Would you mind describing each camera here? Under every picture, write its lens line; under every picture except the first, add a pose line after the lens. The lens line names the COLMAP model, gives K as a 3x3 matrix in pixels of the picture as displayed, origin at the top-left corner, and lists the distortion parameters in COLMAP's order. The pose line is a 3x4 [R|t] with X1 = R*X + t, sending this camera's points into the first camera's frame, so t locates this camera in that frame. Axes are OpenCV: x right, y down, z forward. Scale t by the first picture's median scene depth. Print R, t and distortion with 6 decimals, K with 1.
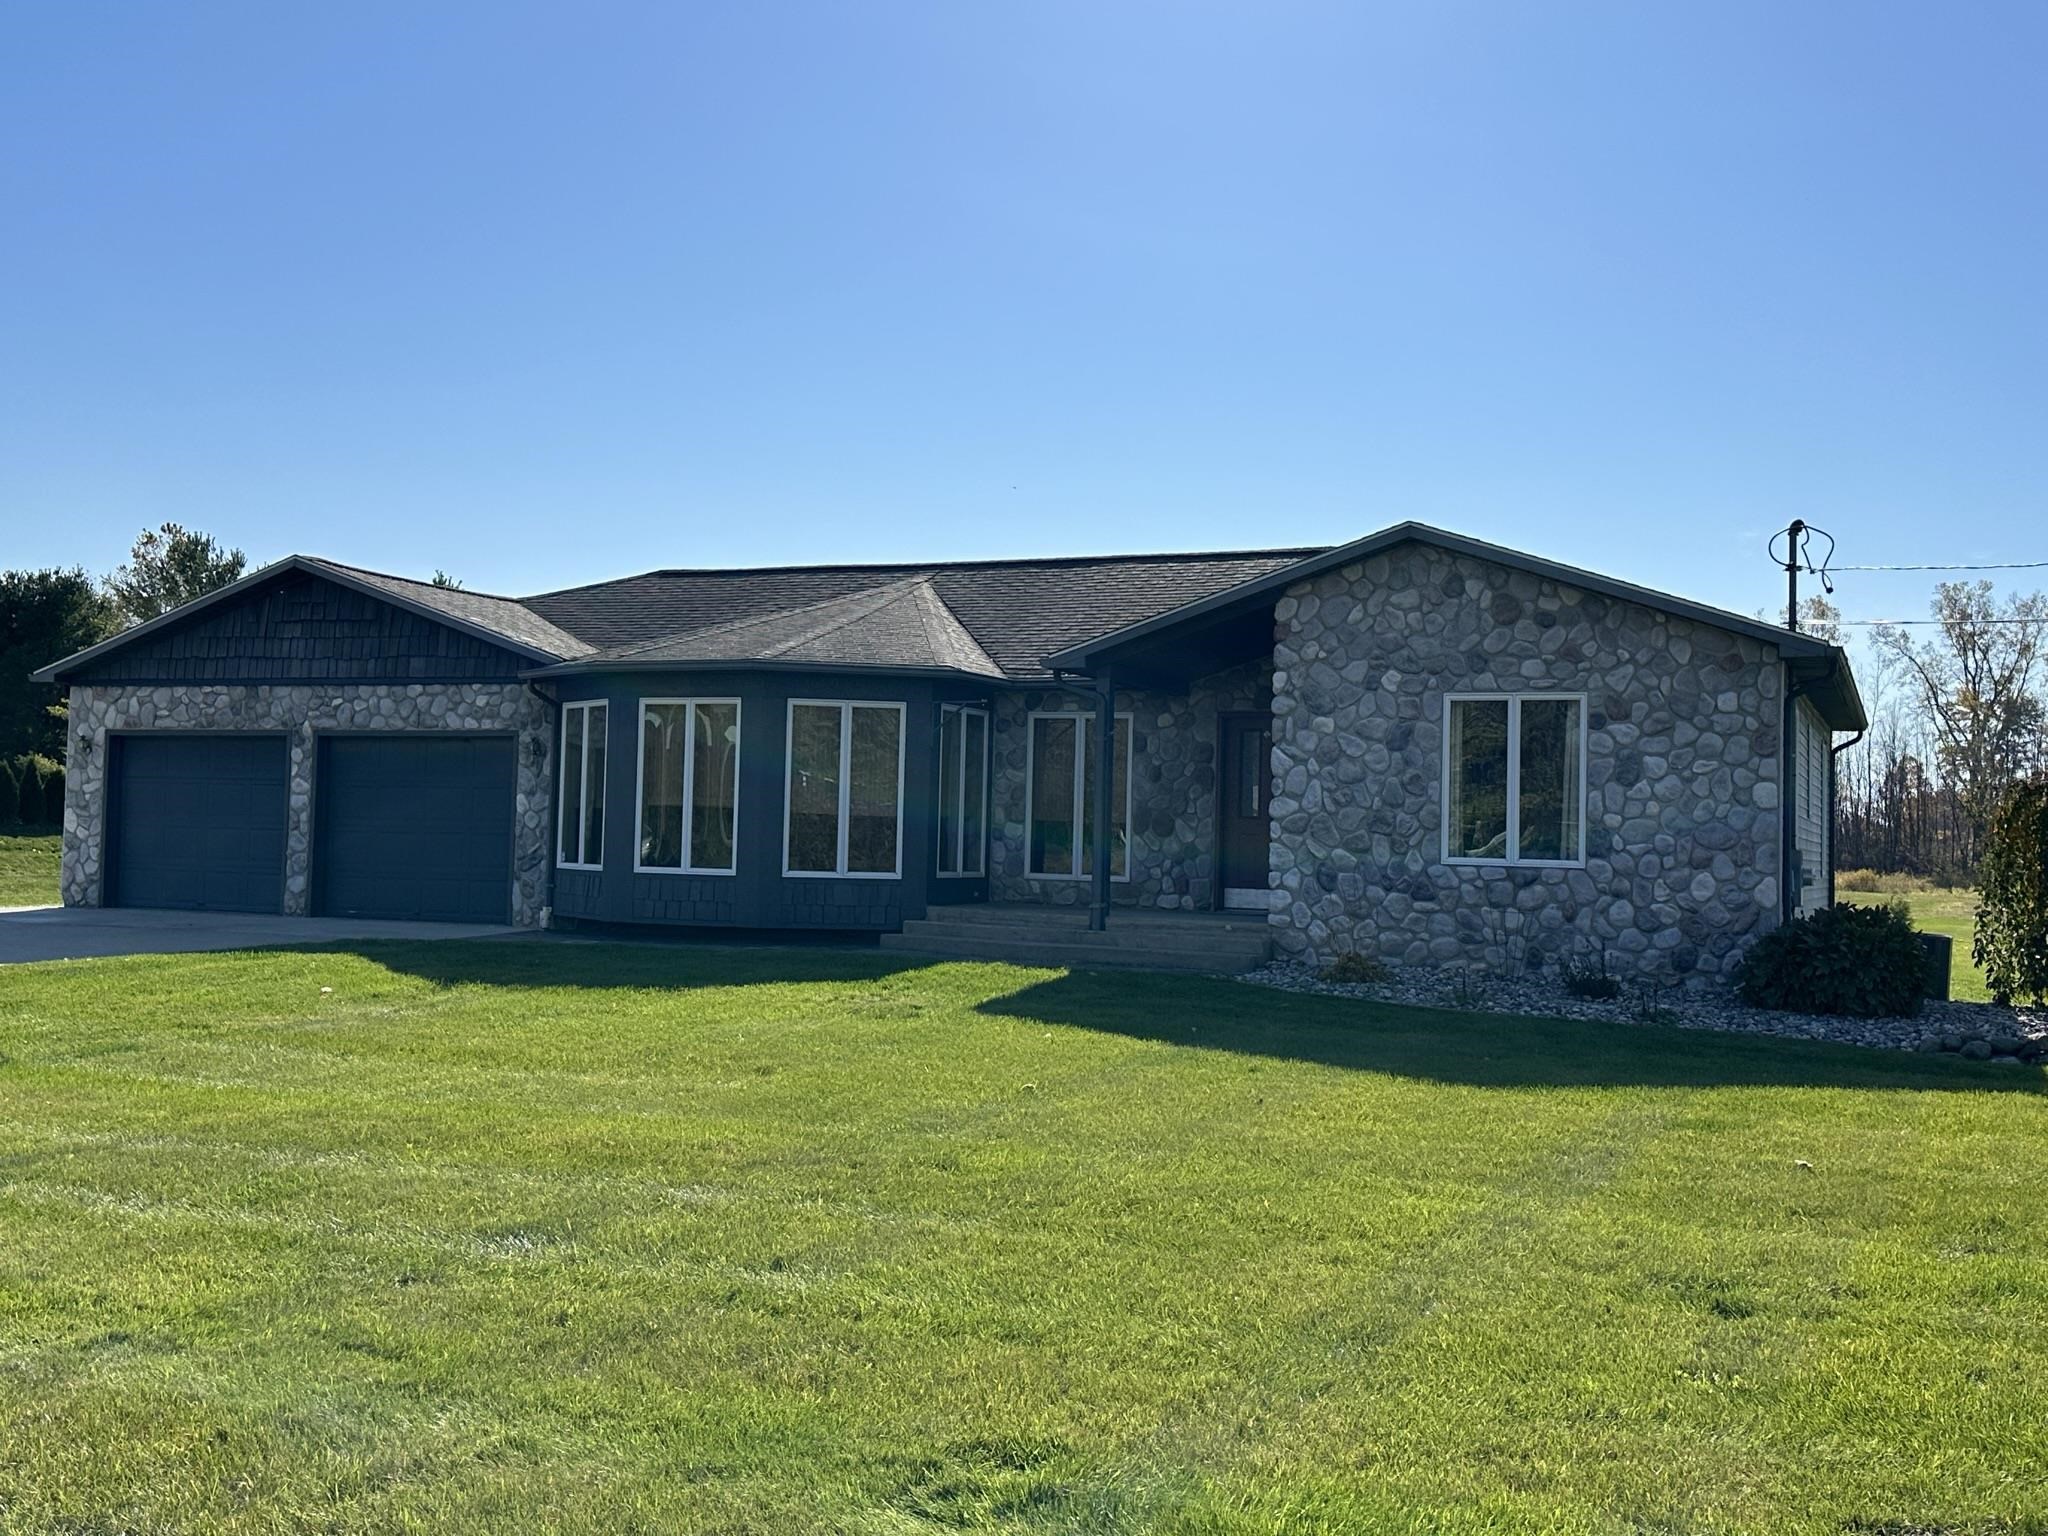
lens RADIAL K [[2114.1, 0, 1015.7], [0, 2114.1, 755.3], [0, 0, 1]] dist [0.108519, 0.000000]
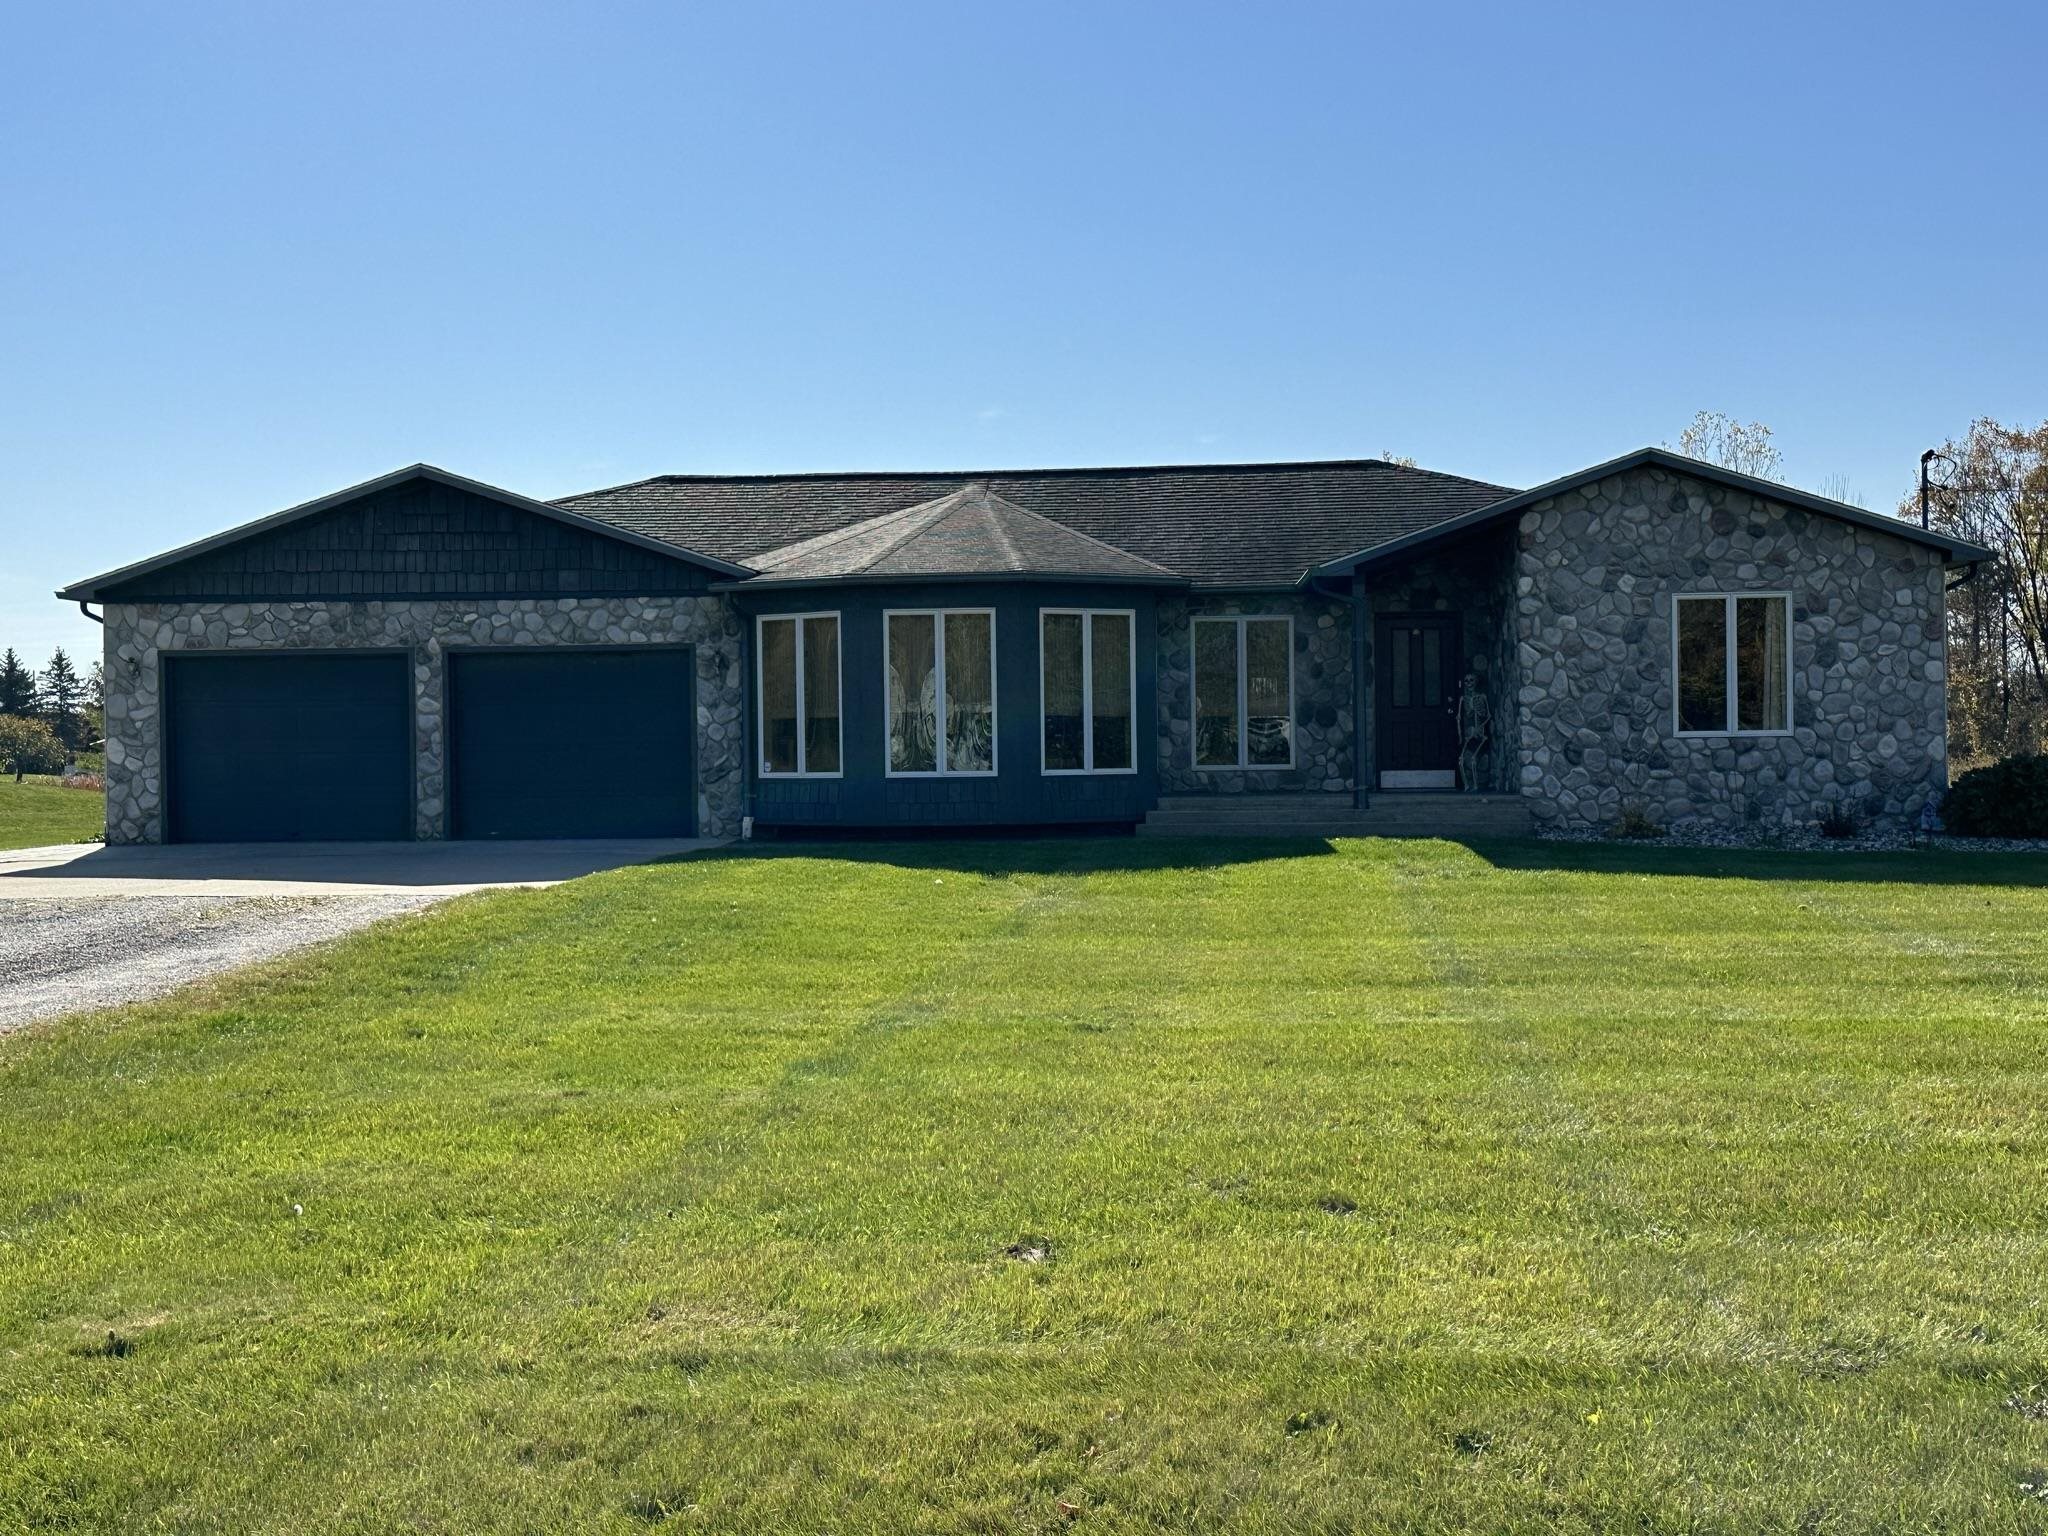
lens RADIAL K [[2341.3, 0, 1029.7], [0, 2341.3, 771.2], [0, 0, 1]] dist [0.108893, 0.000000]
pose [[0.936667, -0.039170, 0.348025, -0.516030], [0.022578, 0.998412, 0.051605, -0.005486], [-0.349494, -0.040479, 0.936064, -0.098539]]
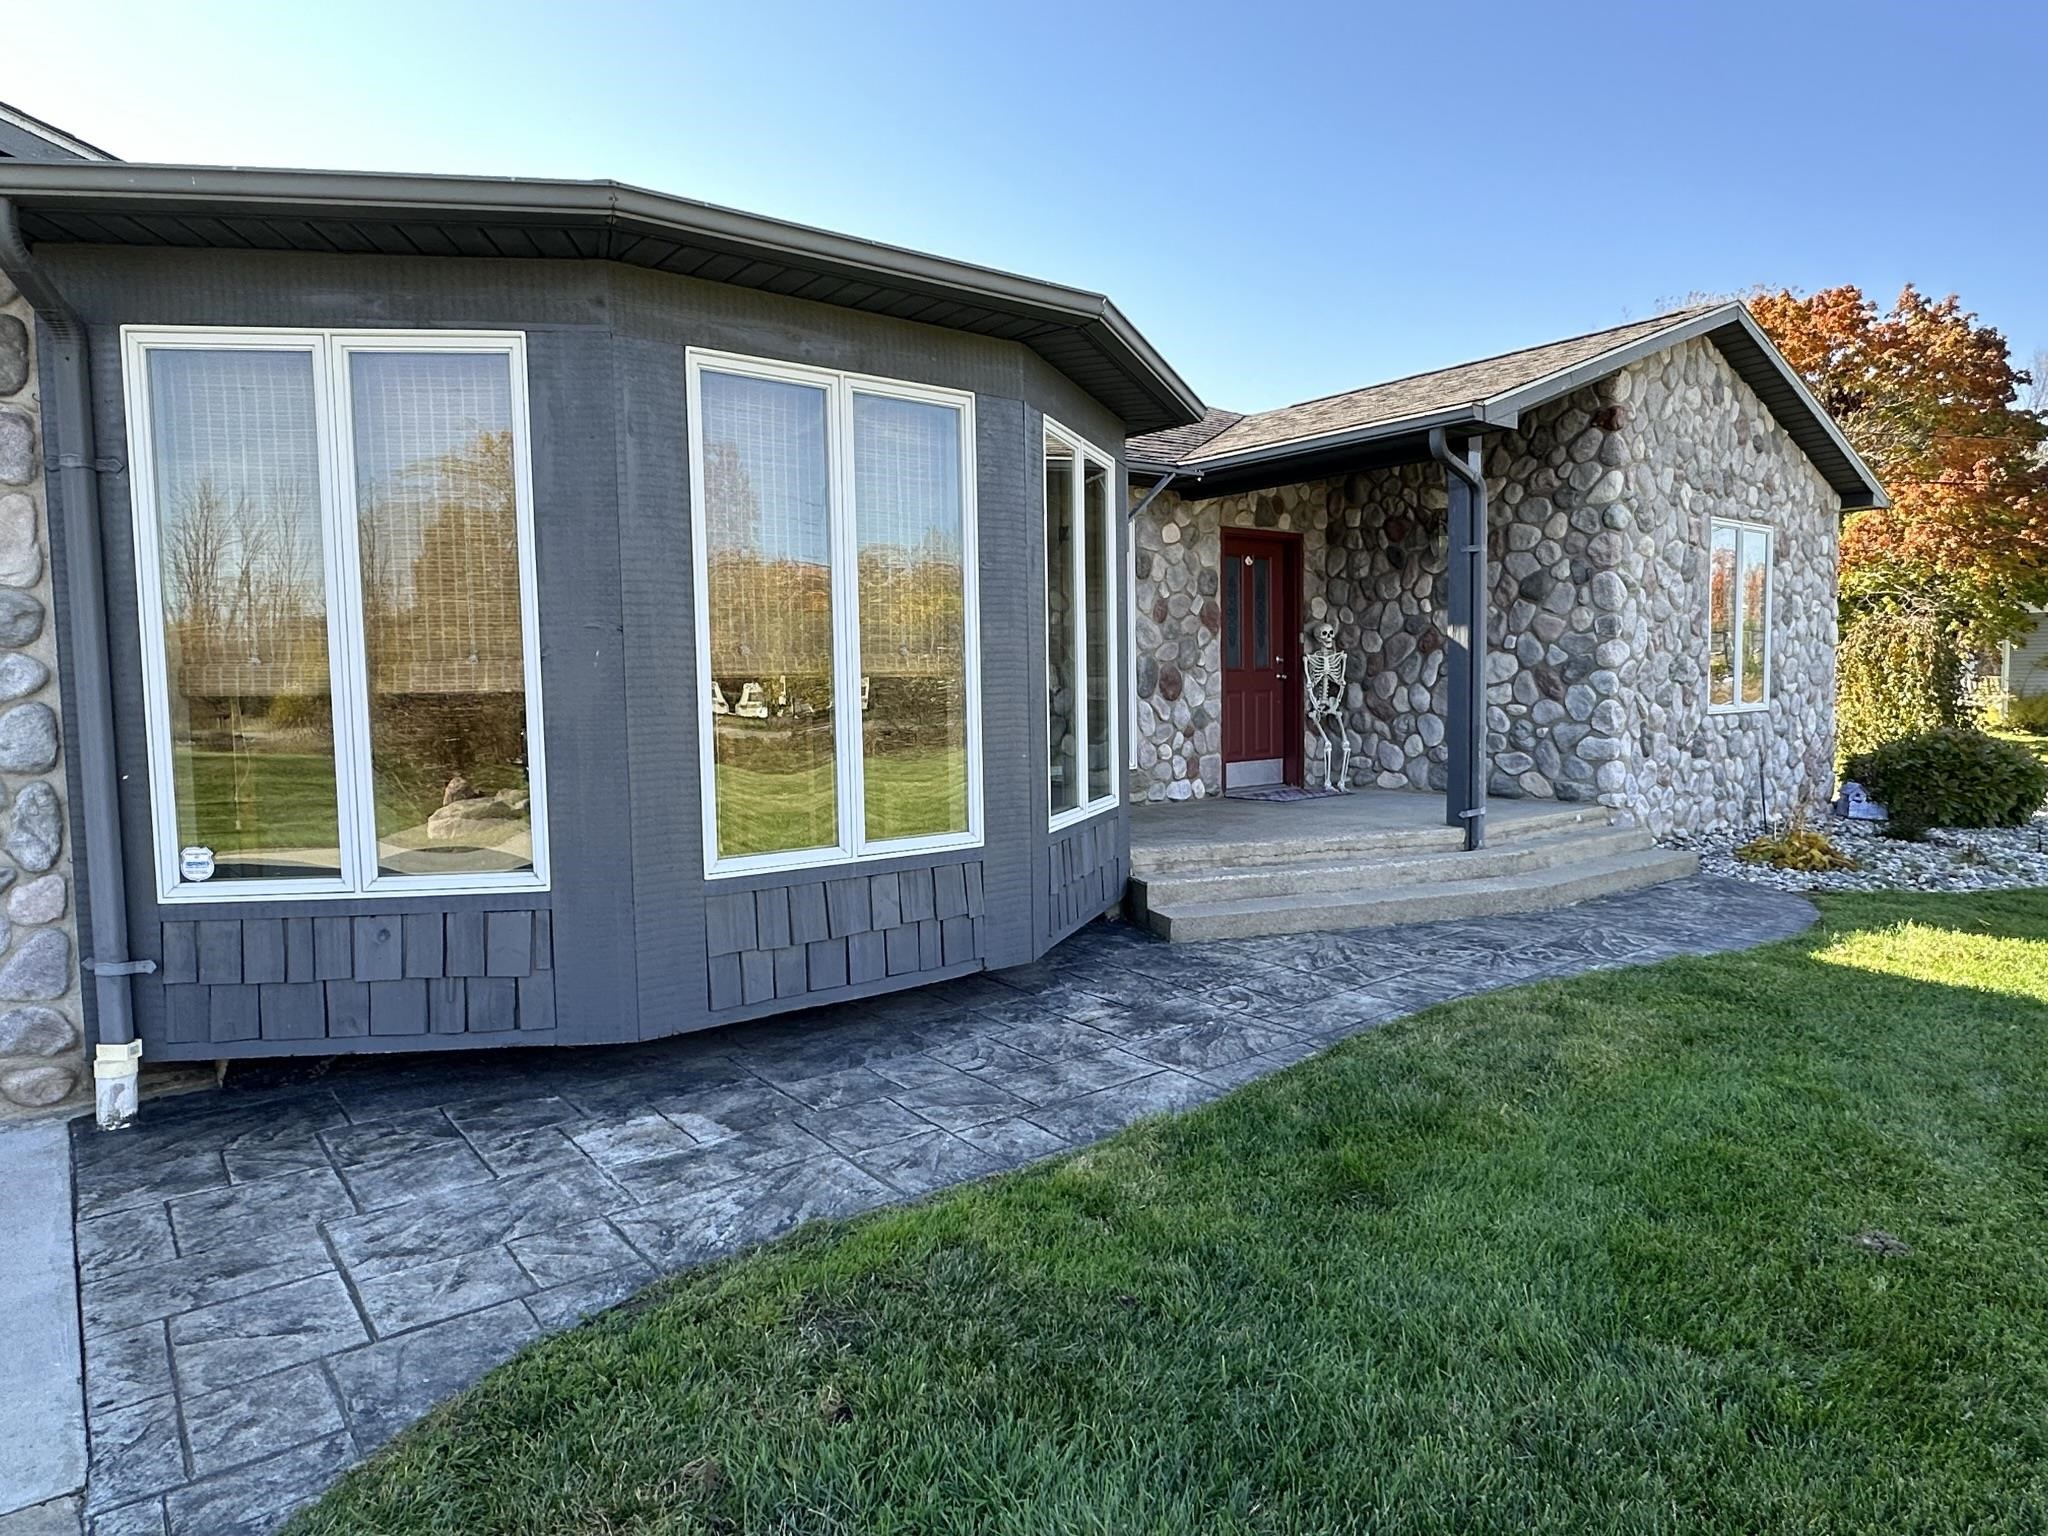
lens RADIAL K [[1243.2, 0, 1016.5], [0, 1243.2, 759.9], [0, 0, 1]] dist [-0.007499, -0.001782]
pose [[0.467823, -0.087373, 0.879493, -0.328550], [-0.005365, 0.994802, 0.101682, 0.016710], [-0.883806, -0.052288, 0.464923, 0.871976]]
